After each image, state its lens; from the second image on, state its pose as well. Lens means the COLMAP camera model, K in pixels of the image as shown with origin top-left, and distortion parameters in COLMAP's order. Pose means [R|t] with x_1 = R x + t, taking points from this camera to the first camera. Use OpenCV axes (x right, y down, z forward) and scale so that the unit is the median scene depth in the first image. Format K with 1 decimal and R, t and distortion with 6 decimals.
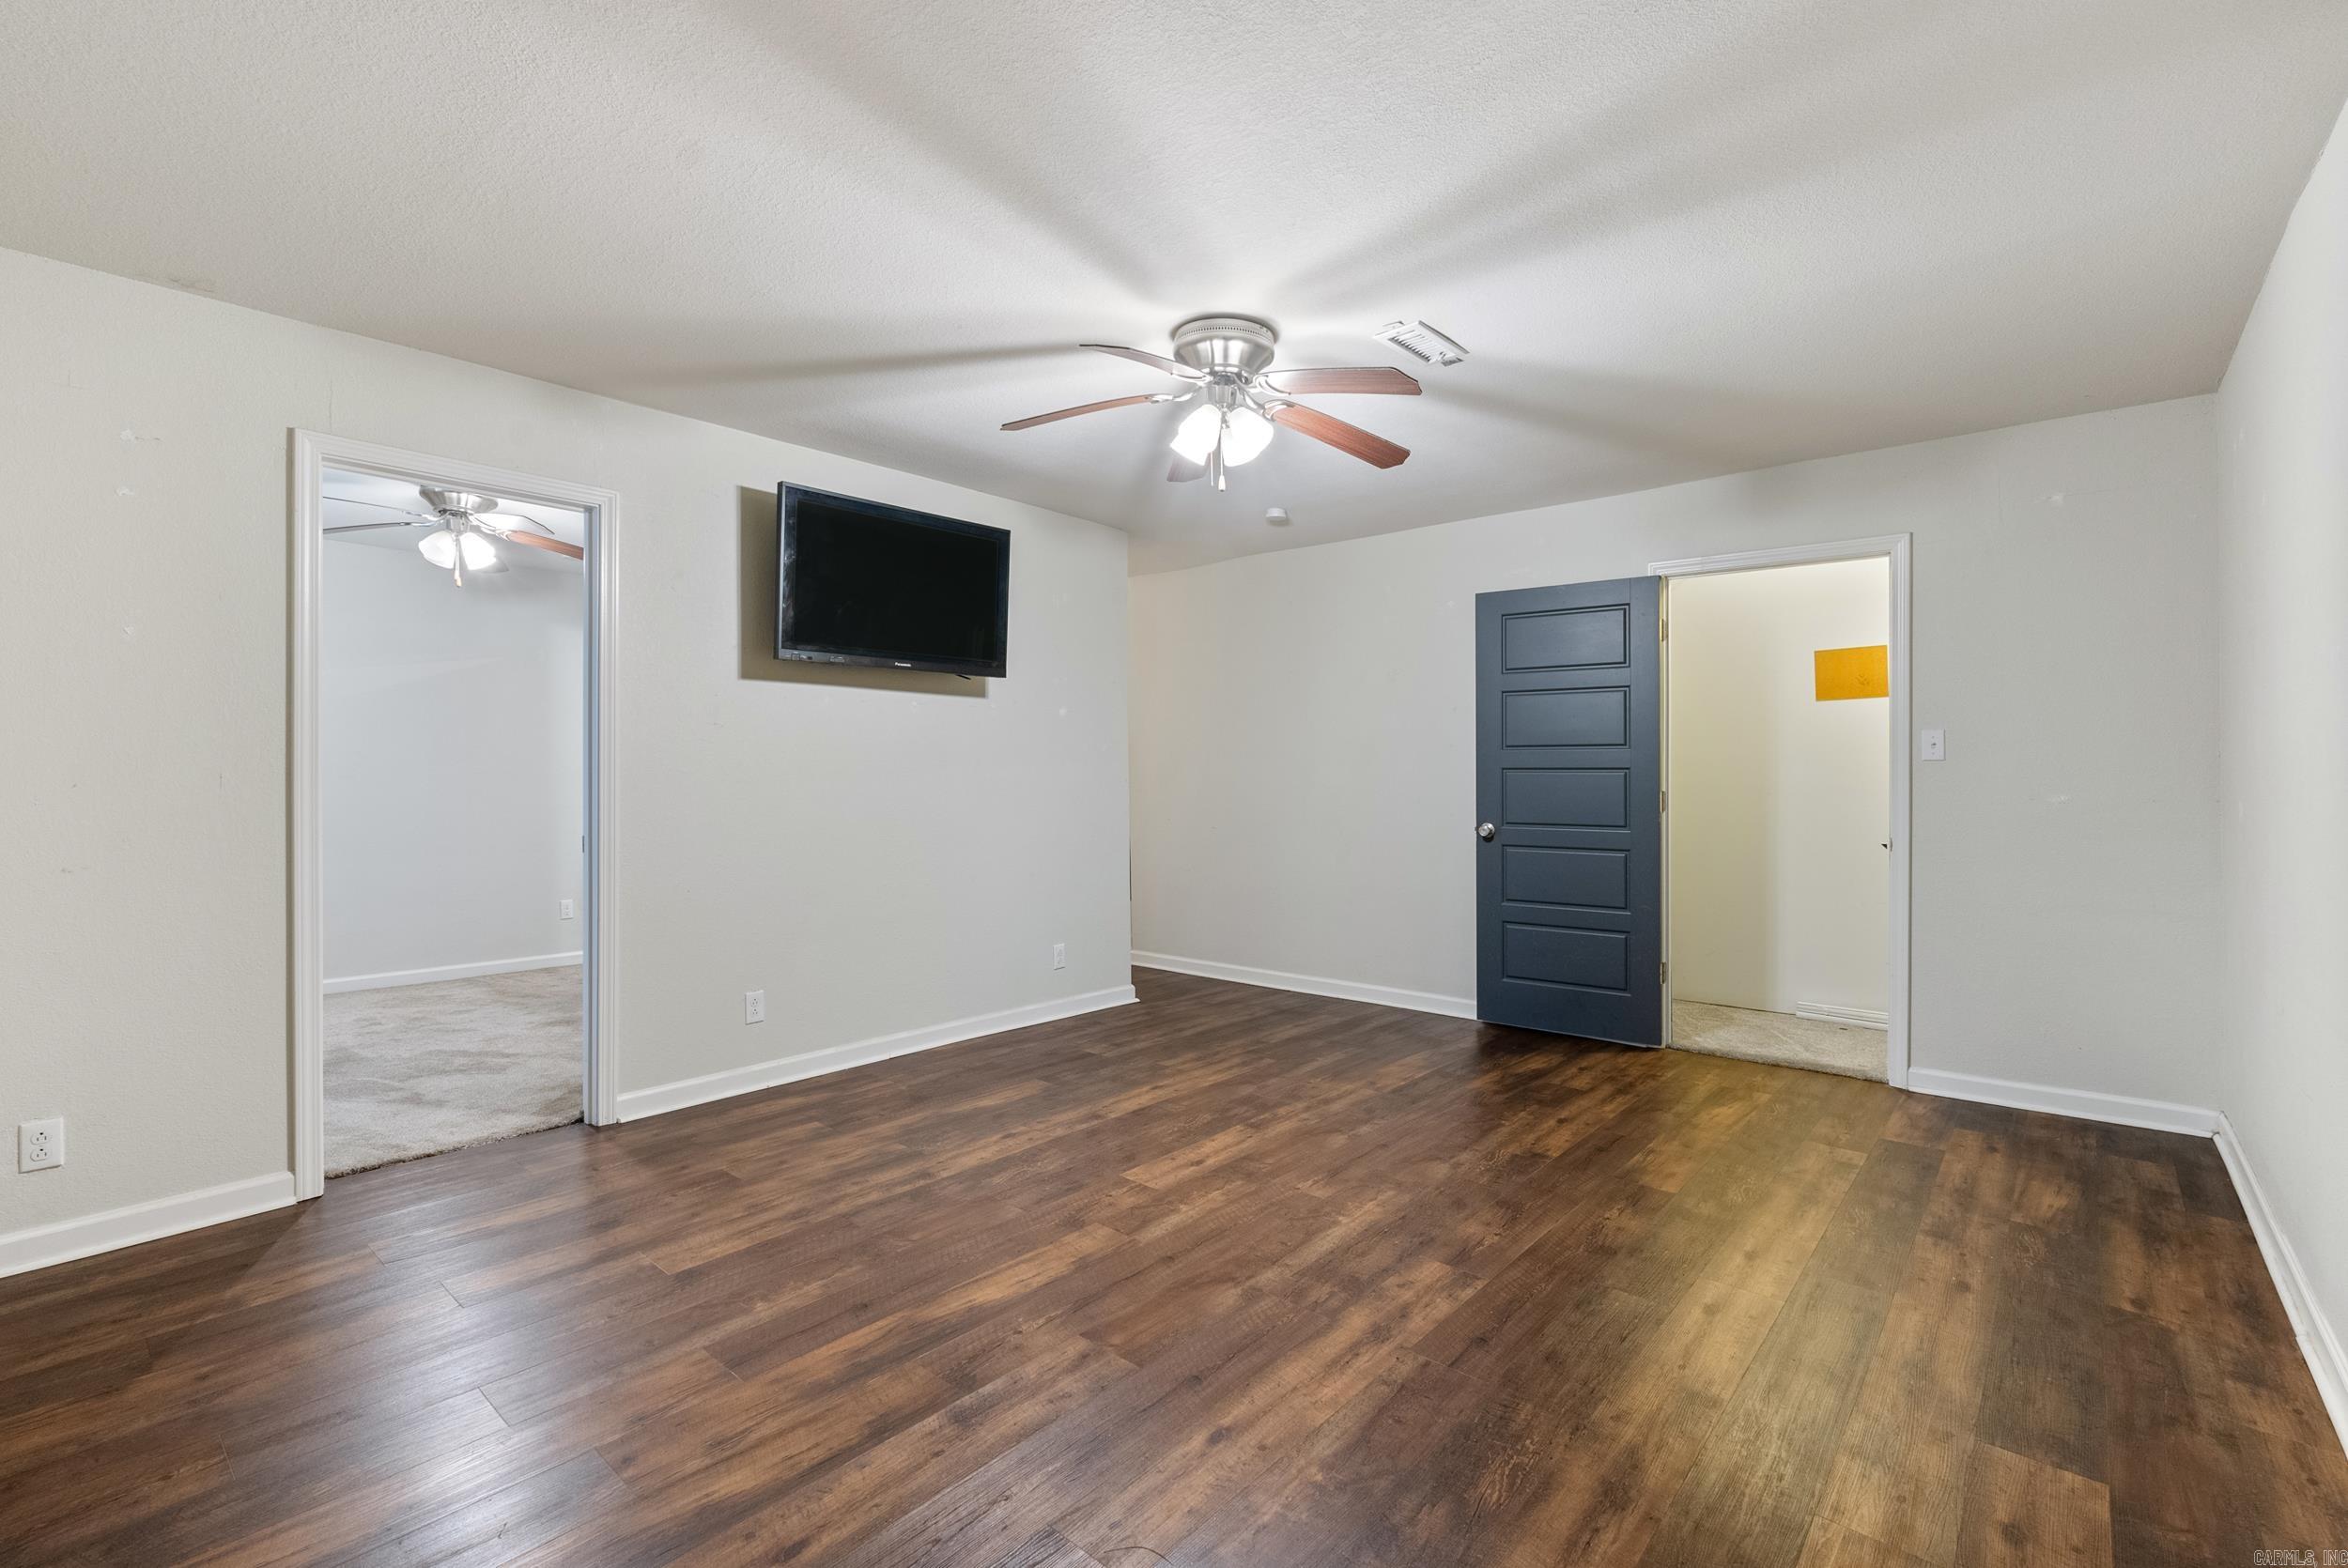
lens RADIAL K [[1050.3, 0, 1174.0], [0, 1050.3, 784.0], [0, 0, 1]] dist [-0.002313, -0.000635]
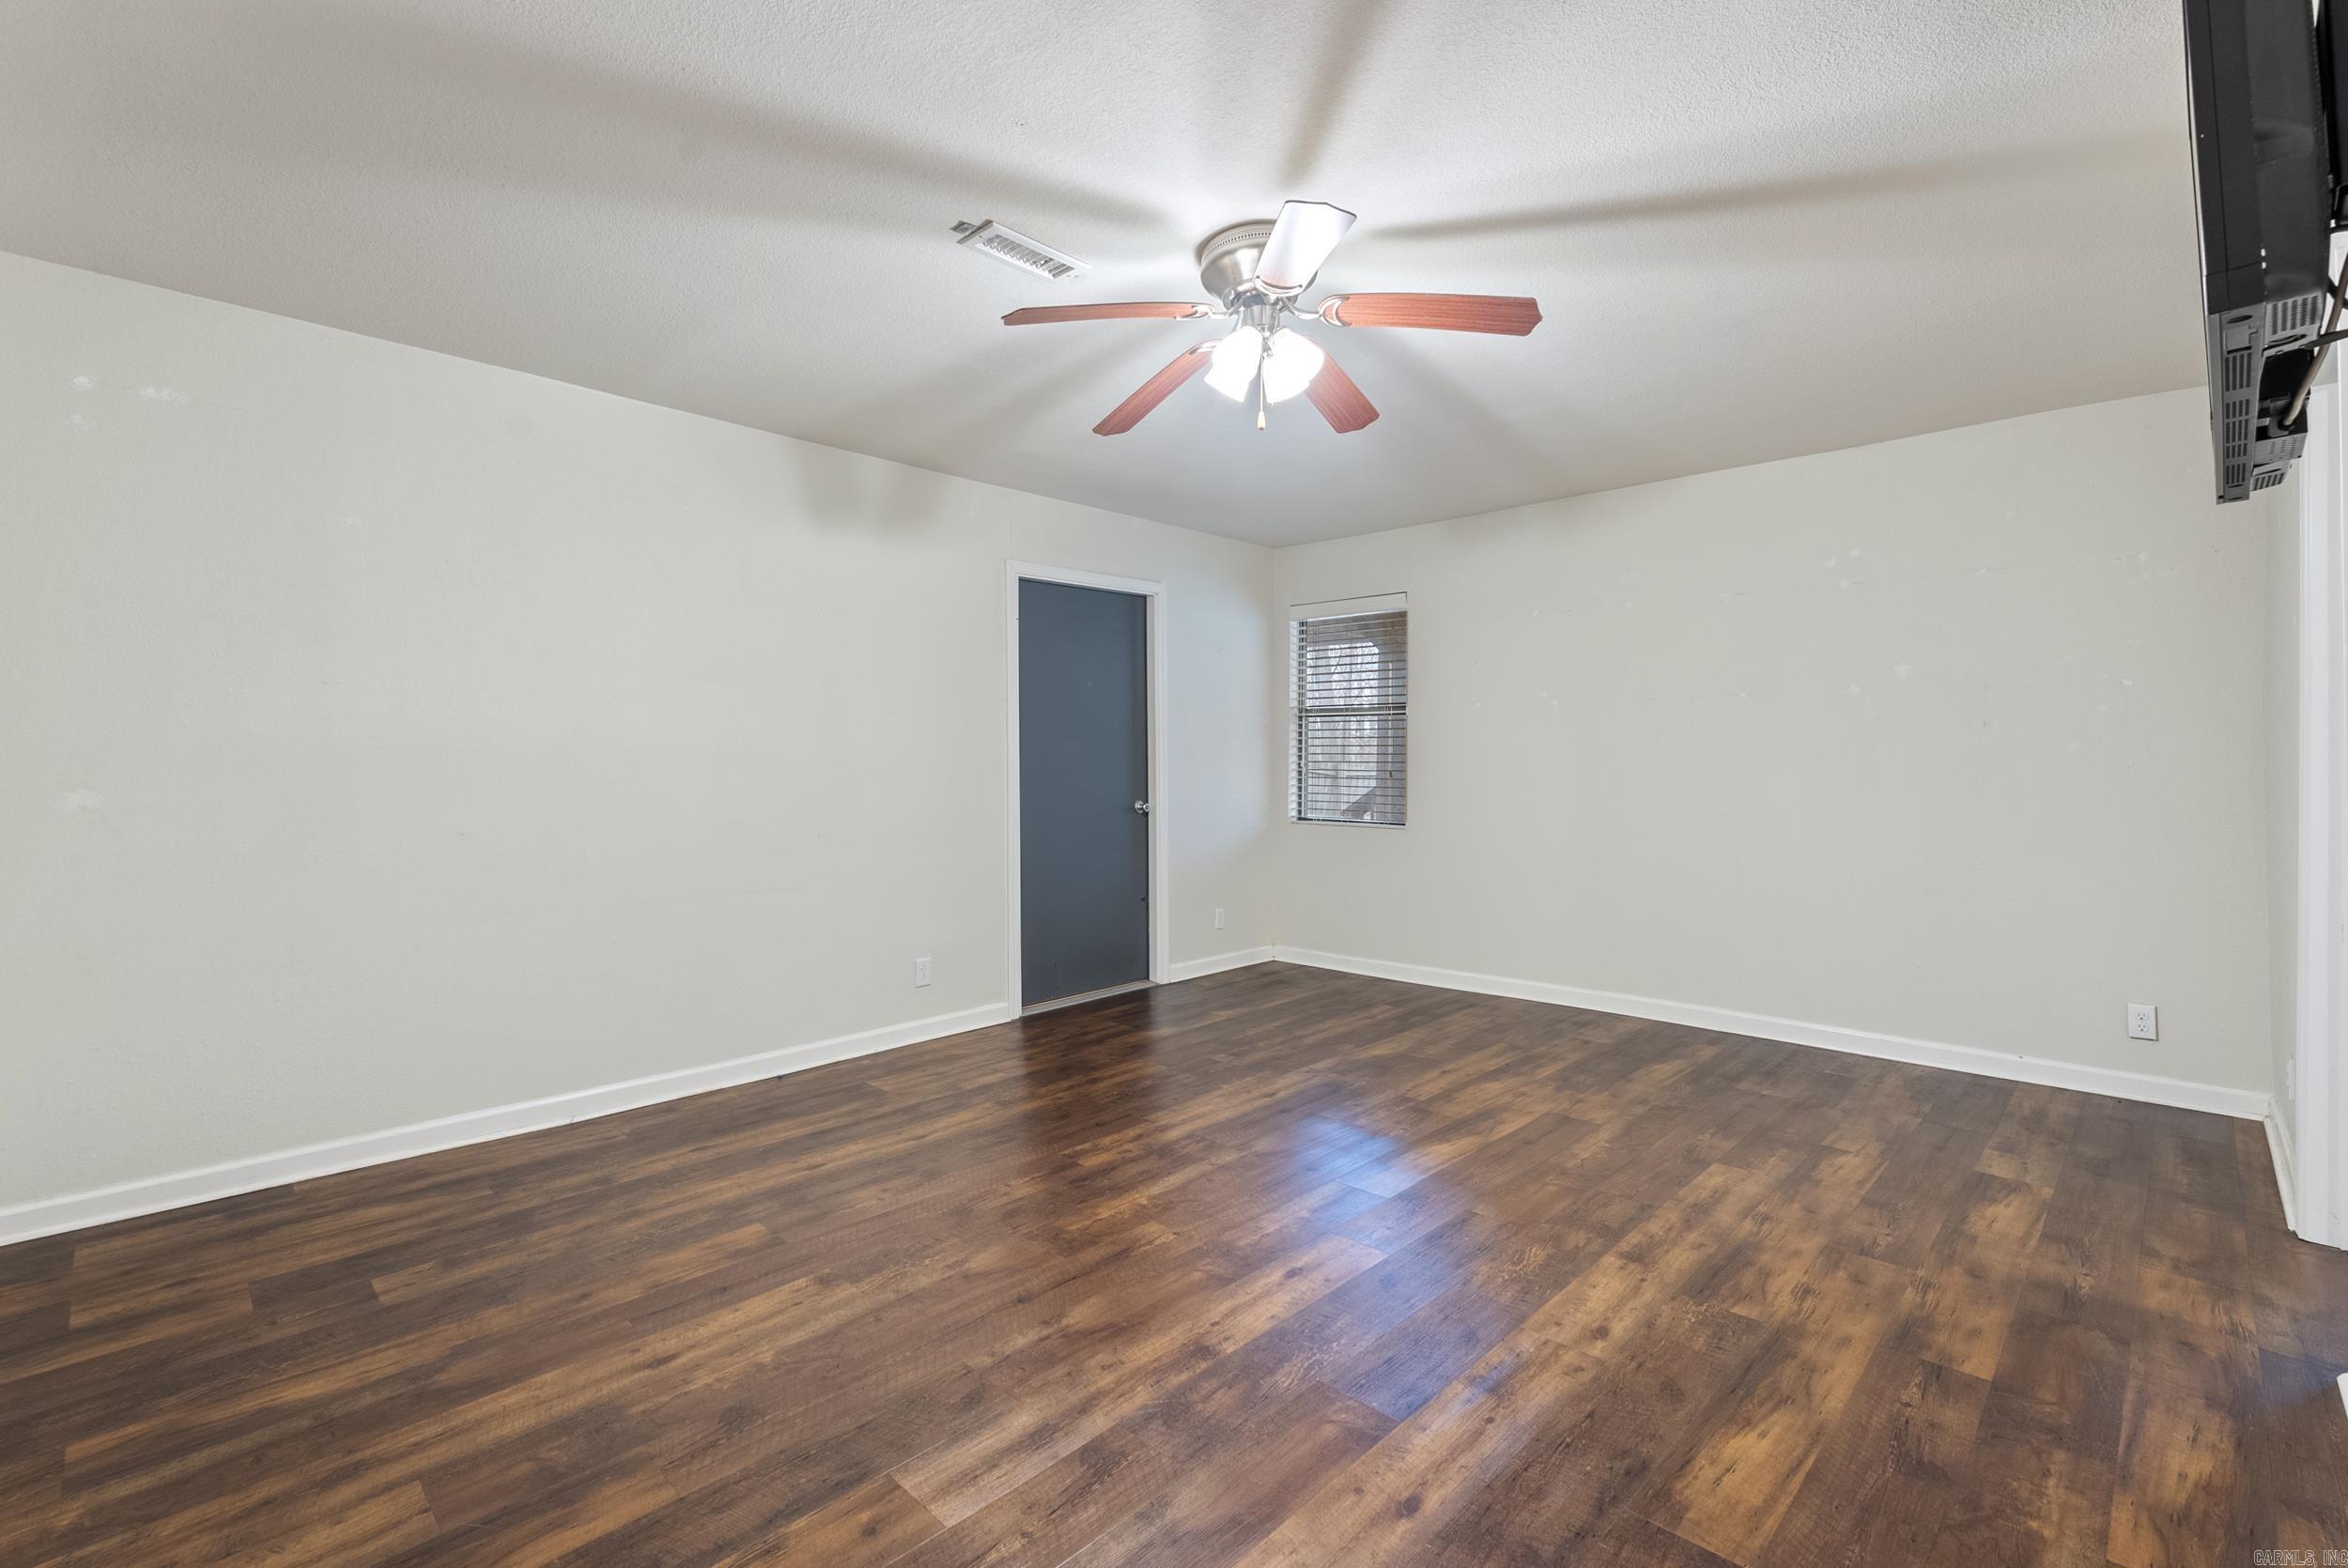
lens RADIAL K [[1050.3, 0, 1174.0], [0, 1050.3, 784.0], [0, 0, 1]] dist [-0.002313, -0.000635]
pose [[-0.998287, -0.001181, 0.058489, 0.062793], [0.000804, 0.999425, 0.033906, -0.014517], [-0.058495, 0.033895, -0.997712, 1.695799]]
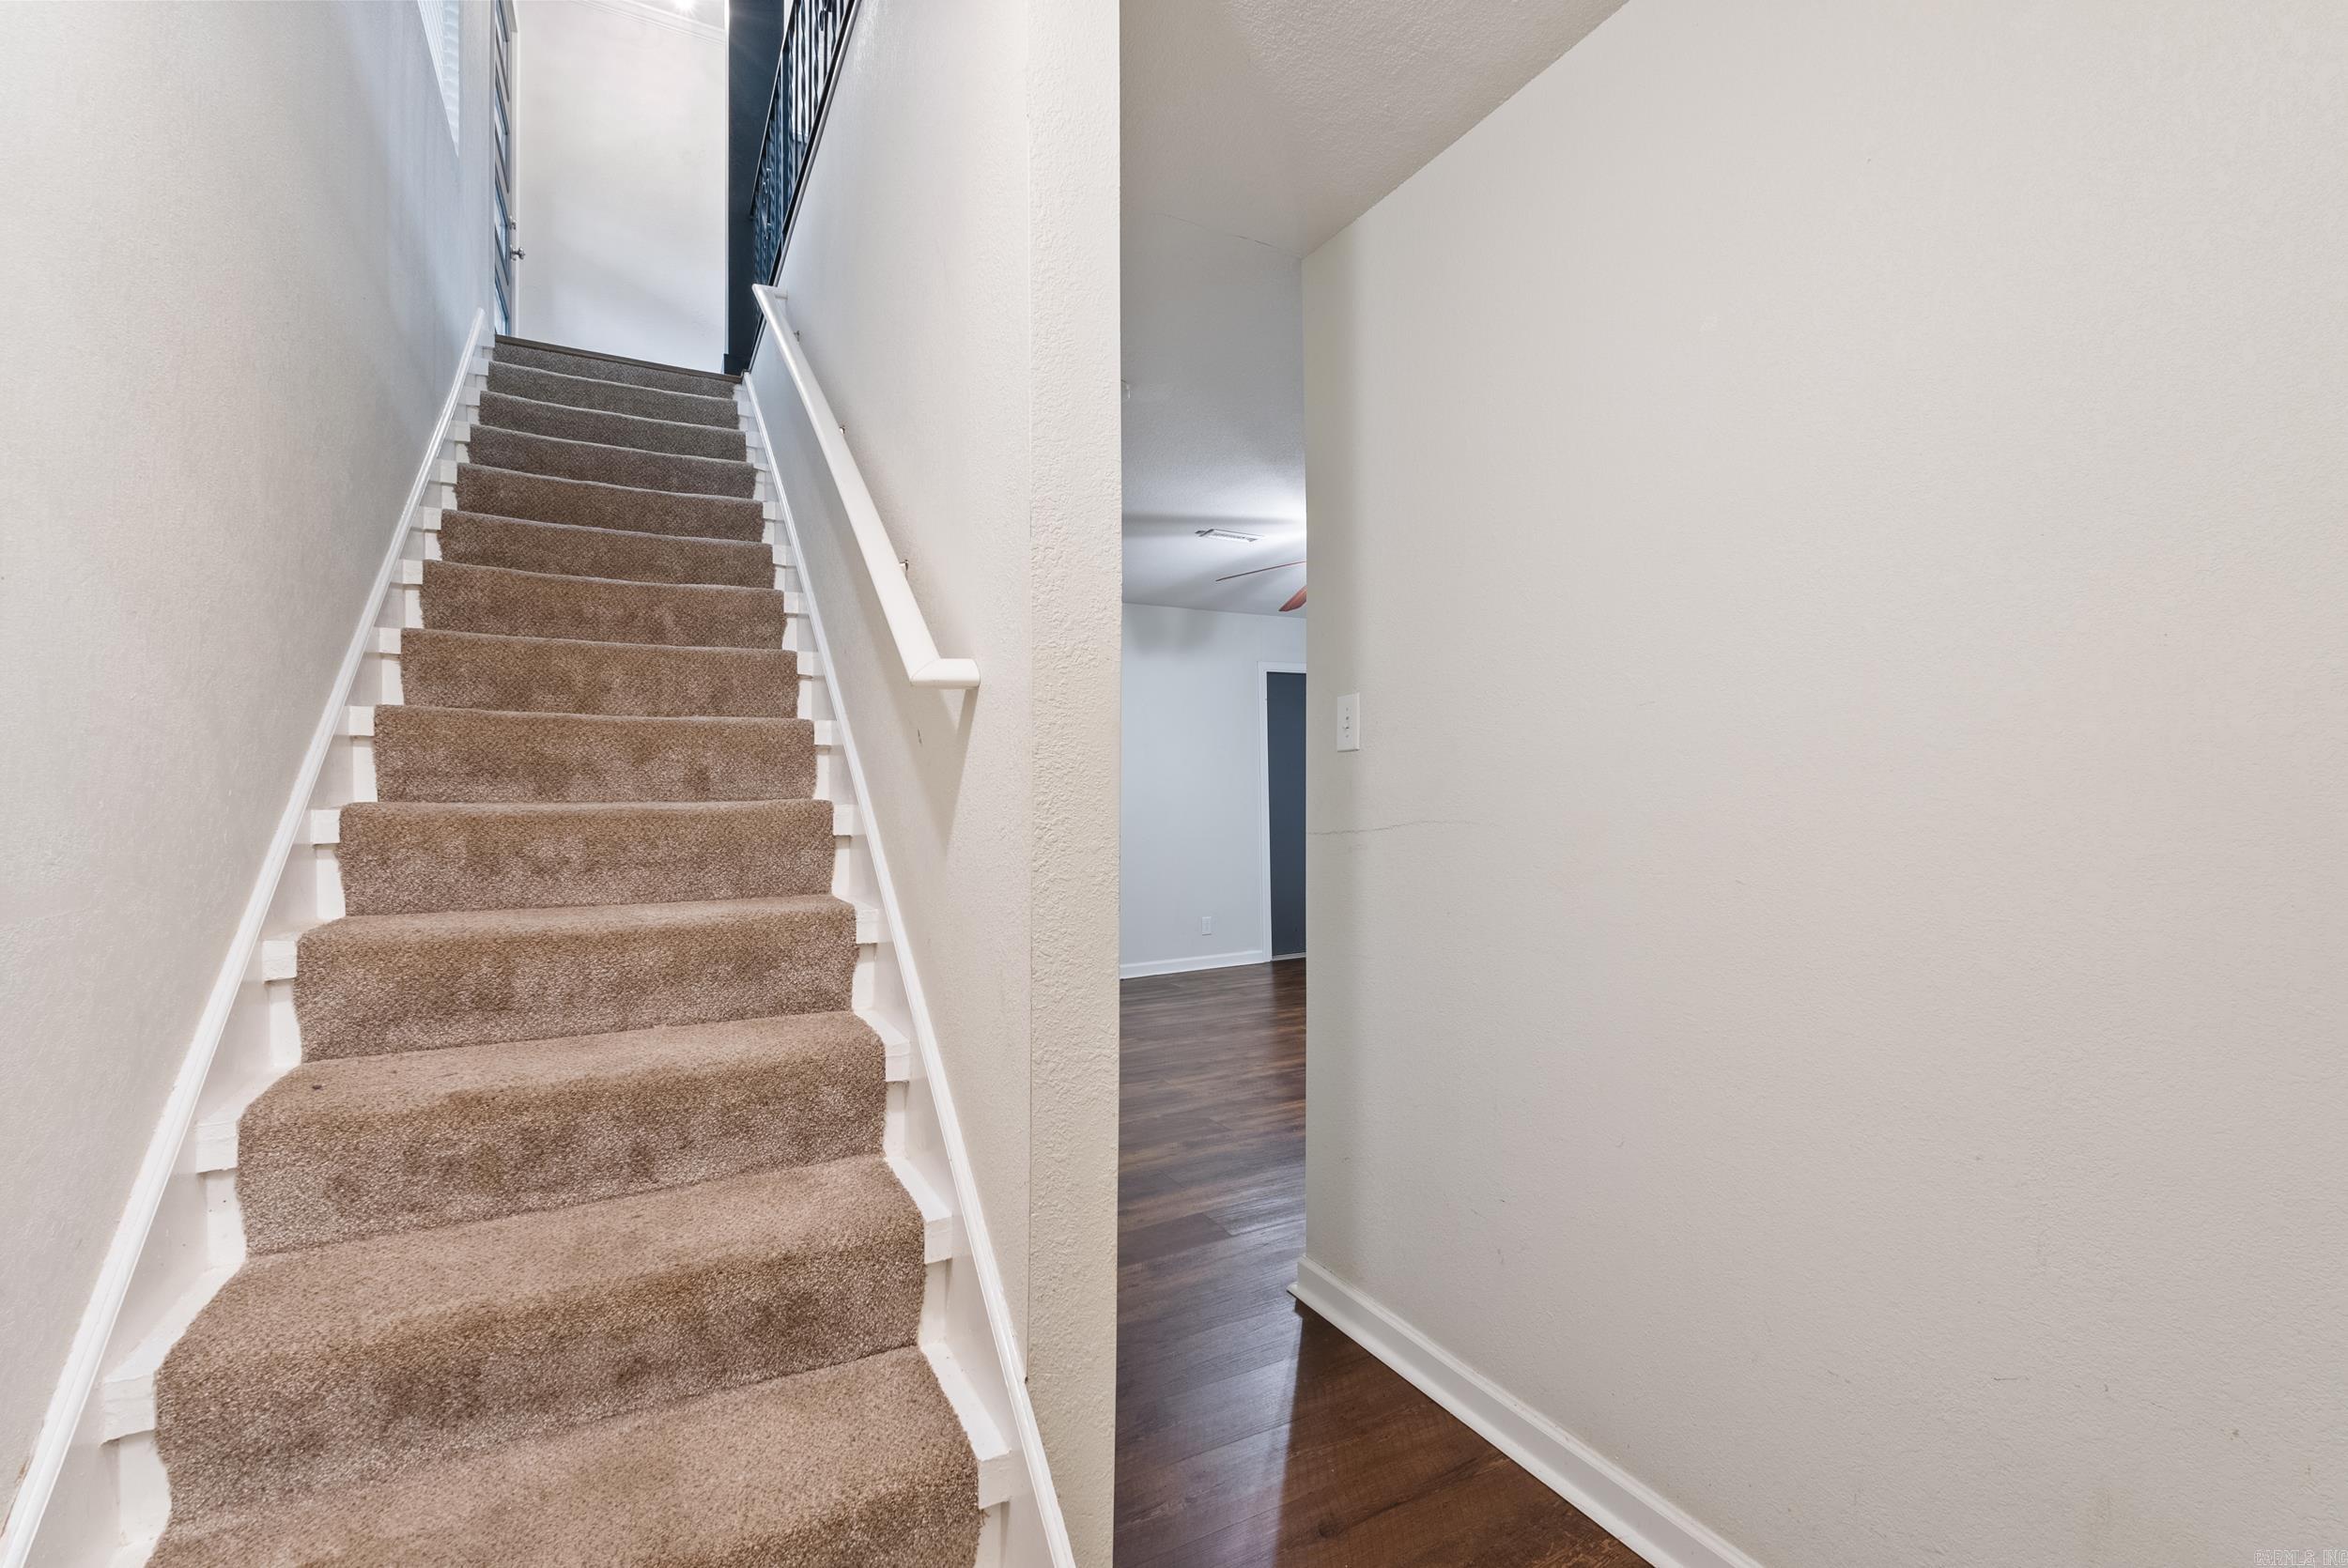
lens RADIAL K [[1050.3, 0, 1174.0], [0, 1050.3, 784.0], [0, 0, 1]] dist [-0.002313, -0.000635]
pose [[-0.931557, 0.021465, 0.362962, -0.260294], [0.021936, 0.999755, -0.002825, -0.013862], [-0.362934, 0.005330, -0.931800, 2.402284]]
